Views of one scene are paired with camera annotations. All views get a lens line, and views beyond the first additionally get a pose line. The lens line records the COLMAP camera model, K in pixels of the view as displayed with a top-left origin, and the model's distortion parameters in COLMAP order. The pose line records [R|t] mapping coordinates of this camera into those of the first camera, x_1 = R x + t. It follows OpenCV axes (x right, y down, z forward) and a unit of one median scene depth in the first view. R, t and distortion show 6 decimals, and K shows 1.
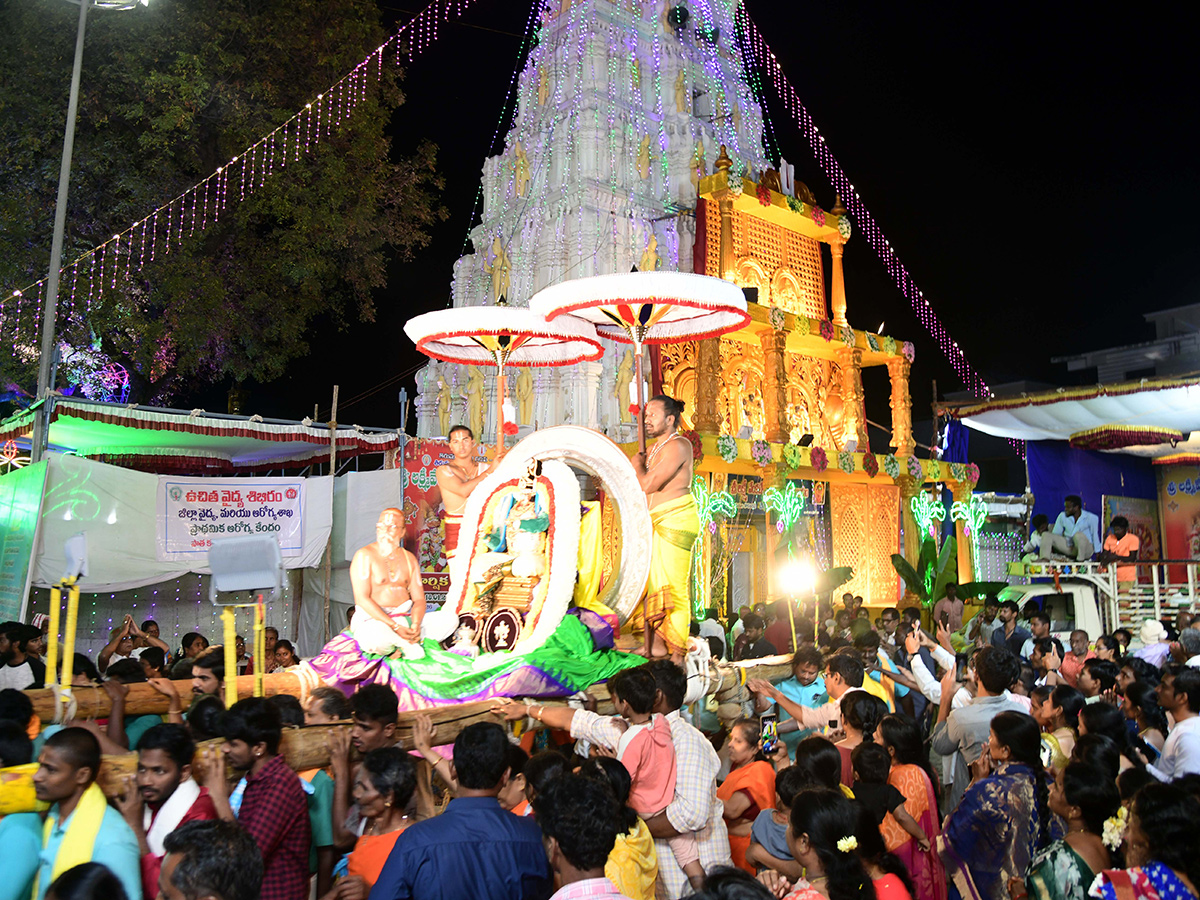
lens RADIAL K [[858.7, 0, 600.0], [0, 858.7, 450.0], [0, 0, 1]] dist [-0.070508, 0.003908]
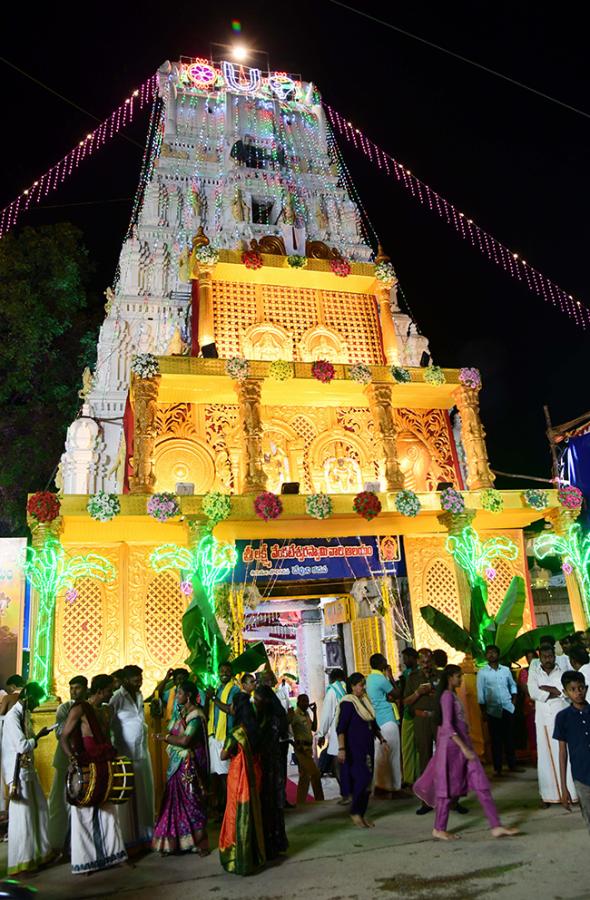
lens RADIAL K [[660.1, 0, 295.0], [0, 660.1, 450.0], [0, 0, 1]] dist [-0.091834, 0.000492]
pose [[0.920512, -0.192499, -0.340003, 0.409621], [0.128668, 0.971019, -0.201410, 0.074171], [0.368921, 0.141652, 0.918603, 0.298259]]
